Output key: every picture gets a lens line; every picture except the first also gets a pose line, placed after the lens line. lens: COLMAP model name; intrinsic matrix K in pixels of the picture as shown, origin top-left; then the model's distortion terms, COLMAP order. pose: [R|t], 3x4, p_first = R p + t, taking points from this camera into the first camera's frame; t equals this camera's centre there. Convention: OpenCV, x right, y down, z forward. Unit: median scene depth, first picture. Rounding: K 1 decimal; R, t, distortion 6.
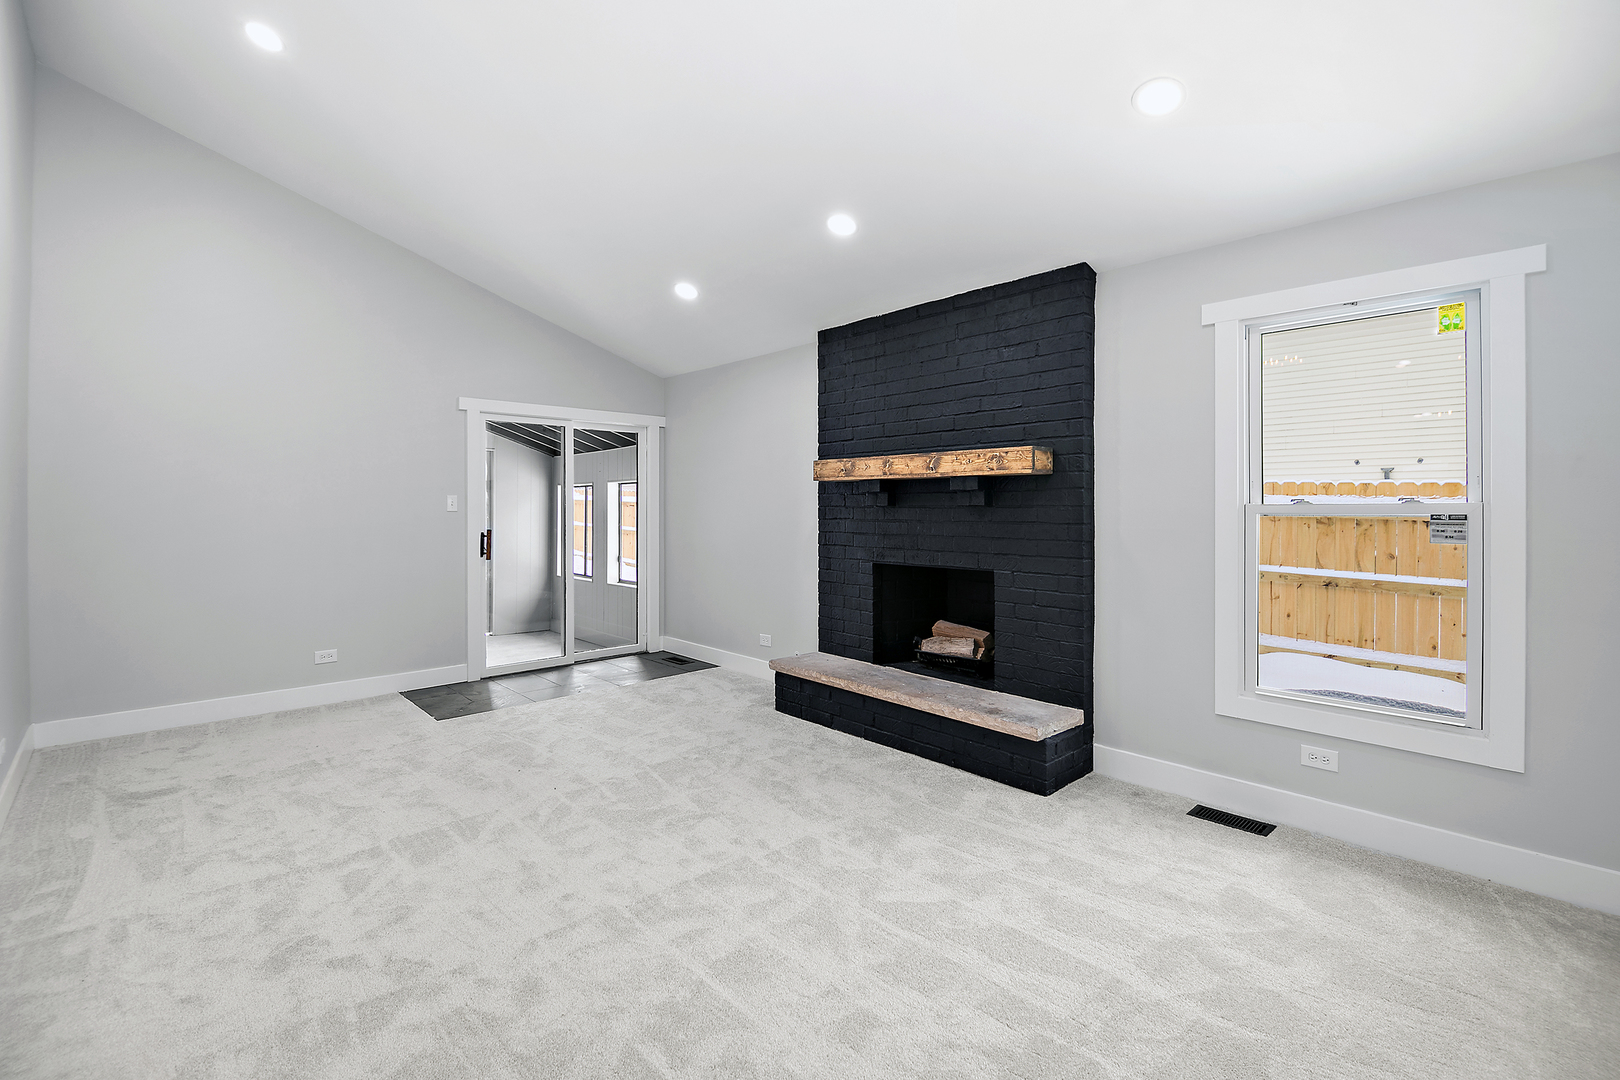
lens RADIAL K [[727.3, 0, 809.4], [0, 727.3, 519.7], [0, 0, 1]] dist [0.001142, -0.010267]
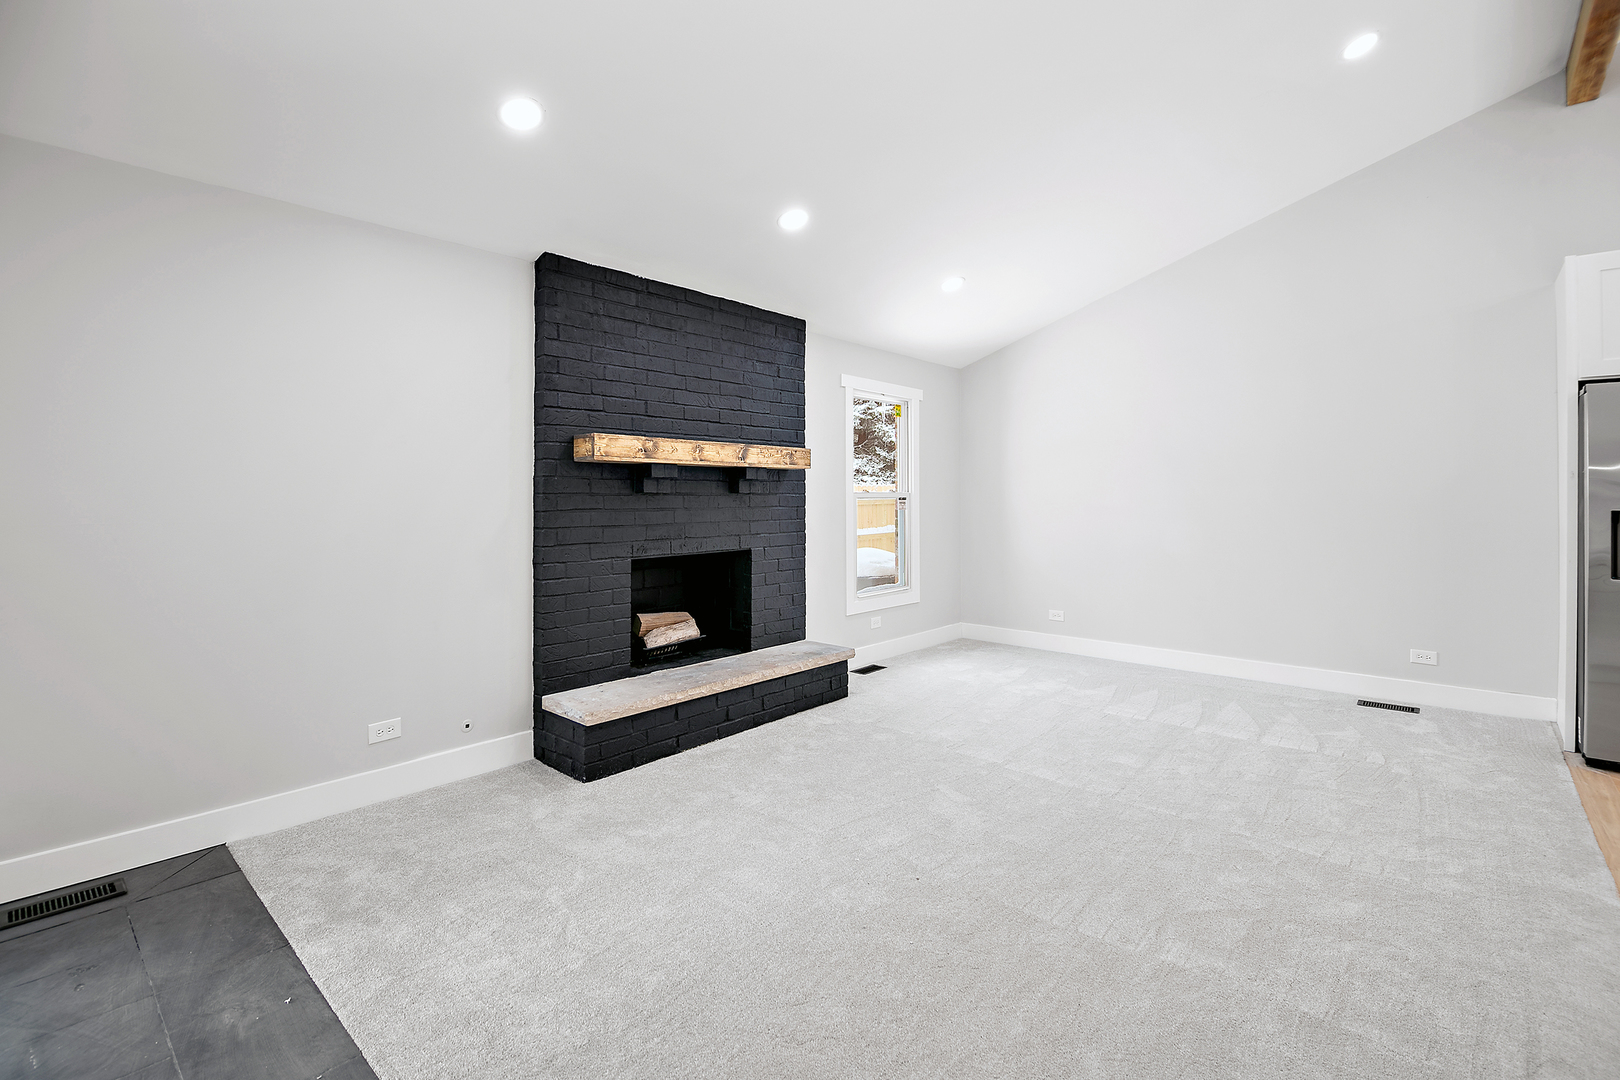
lens RADIAL K [[739.6, 0, 809.6], [0, 739.6, 495.7], [0, 0, 1]] dist [0.000430, -0.000038]
pose [[-0.101374, -0.001664, 0.994847, -0.937099], [0.018341, 0.999826, 0.003541, -0.017634], [-0.994679, 0.018605, -0.101325, 1.021286]]
